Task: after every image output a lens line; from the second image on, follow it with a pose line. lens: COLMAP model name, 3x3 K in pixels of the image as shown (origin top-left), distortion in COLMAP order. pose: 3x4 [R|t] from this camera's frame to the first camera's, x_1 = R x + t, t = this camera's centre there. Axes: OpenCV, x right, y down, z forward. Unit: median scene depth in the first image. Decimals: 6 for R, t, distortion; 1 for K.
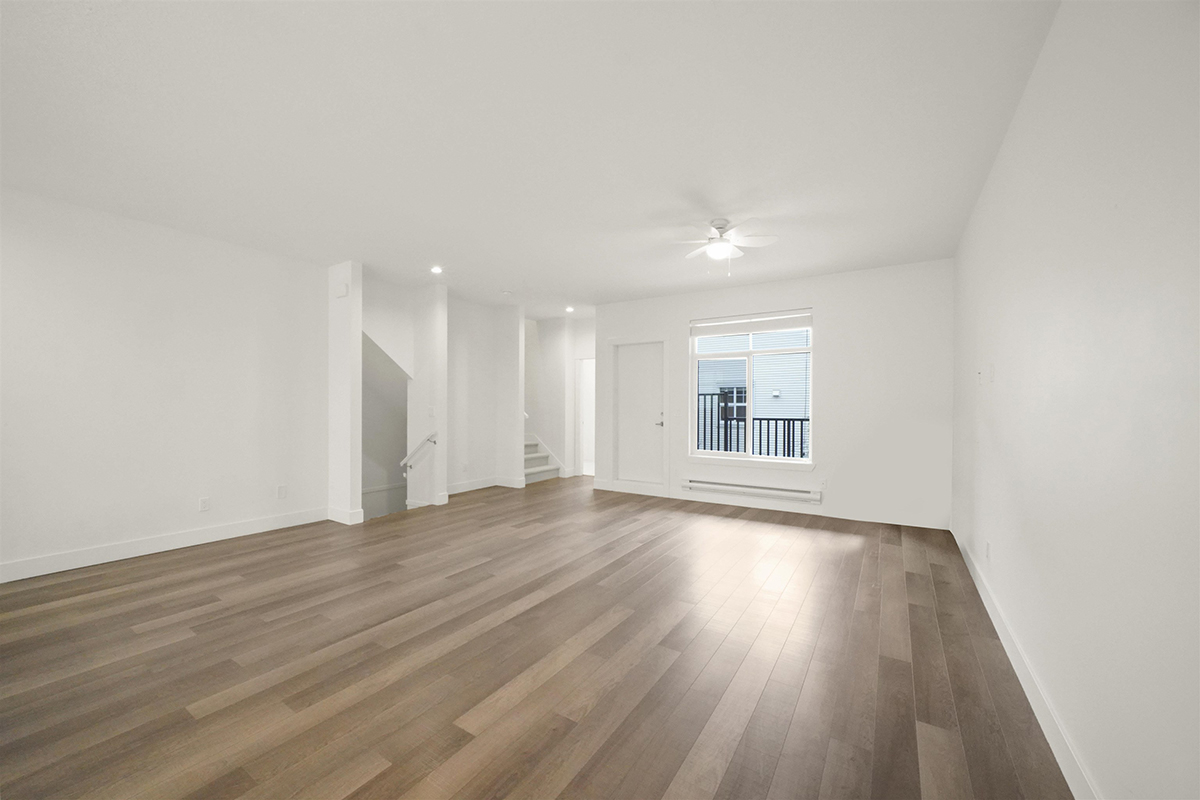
lens RADIAL K [[453.9, 0, 589.7], [0, 453.9, 402.4], [0, 0, 1]] dist [0.003267, 0.000748]
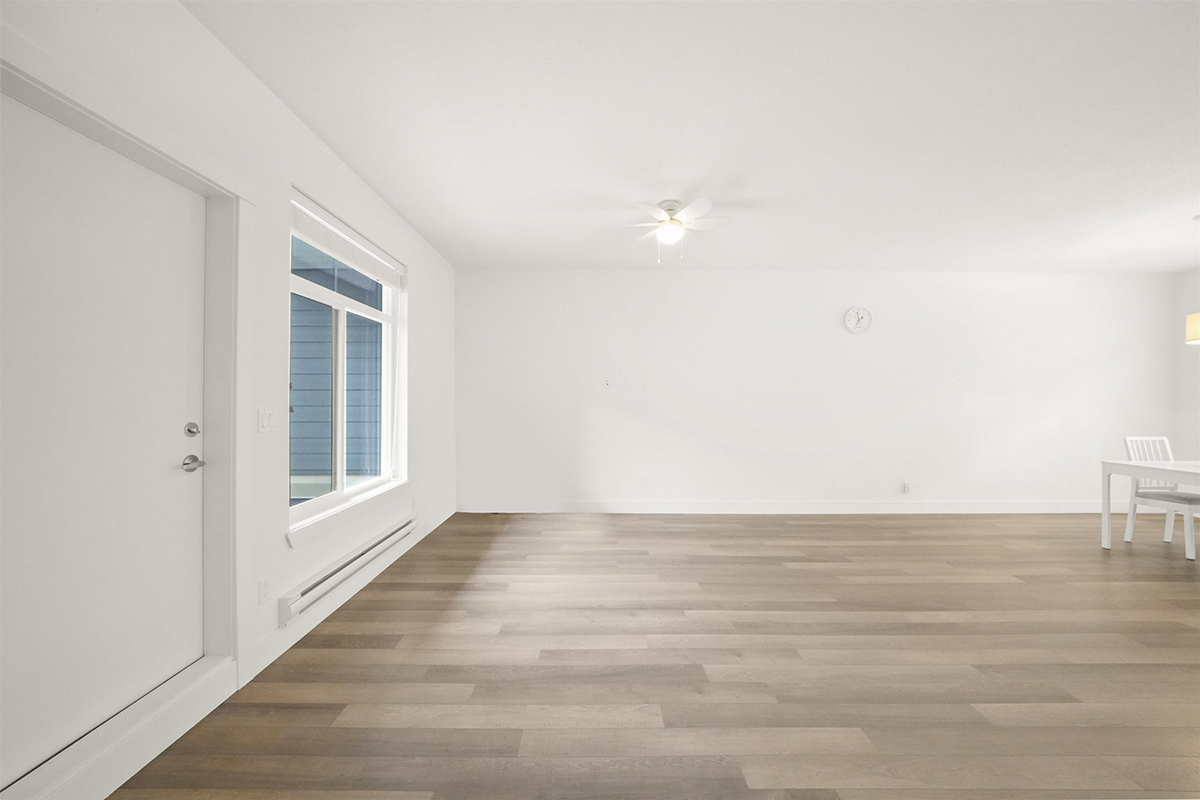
lens RADIAL K [[453.9, 0, 596.4], [0, 453.9, 402.0], [0, 0, 1]] dist [0.003267, 0.000748]
pose [[-0.558126, -0.004691, 0.829743, -0.248844], [-0.015971, 0.999859, -0.005090, 0.005543], [-0.829603, -0.016093, -0.558122, 1.011562]]
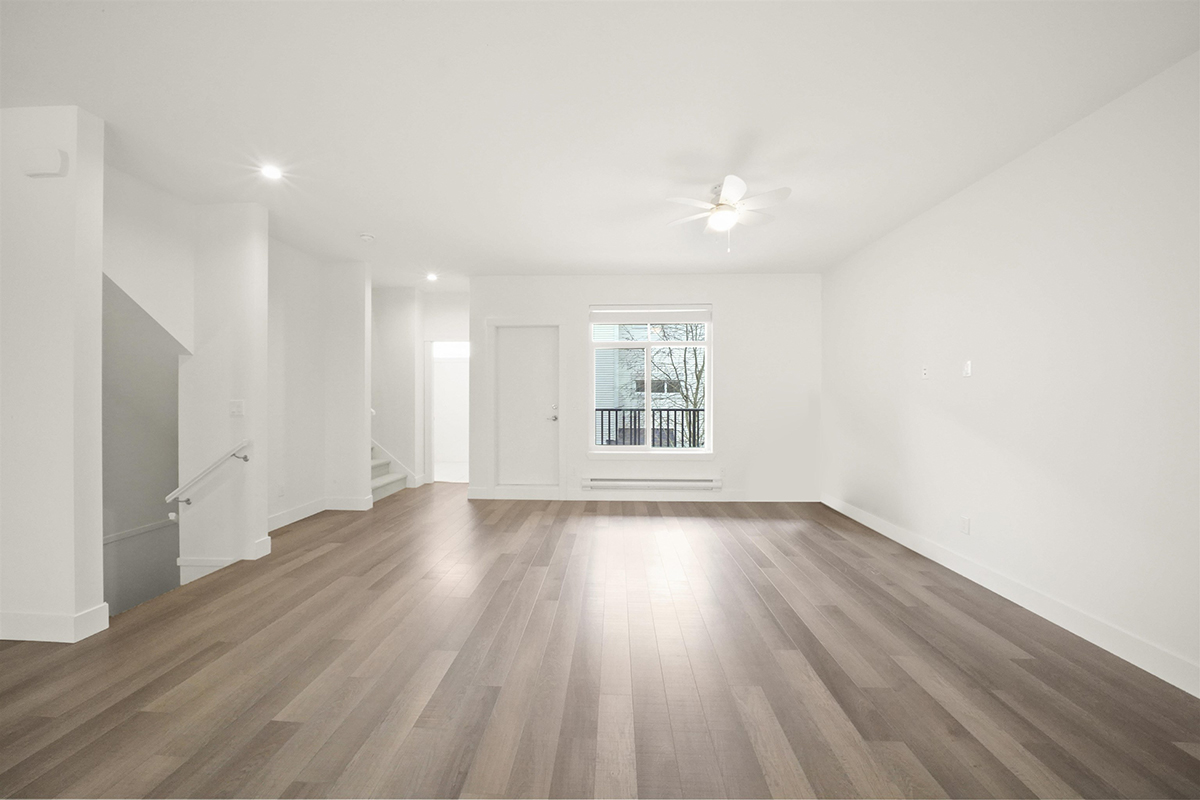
lens RADIAL K [[424.2, 0, 593.5], [0, 424.2, 395.9], [0, 0, 1]] dist [-0.016032, 0.000337]
pose [[0.863068, -0.000367, 0.505087, -0.210202], [-0.002243, 0.999987, 0.004559, -0.000637], [-0.505082, -0.005068, 0.863056, 0.259249]]
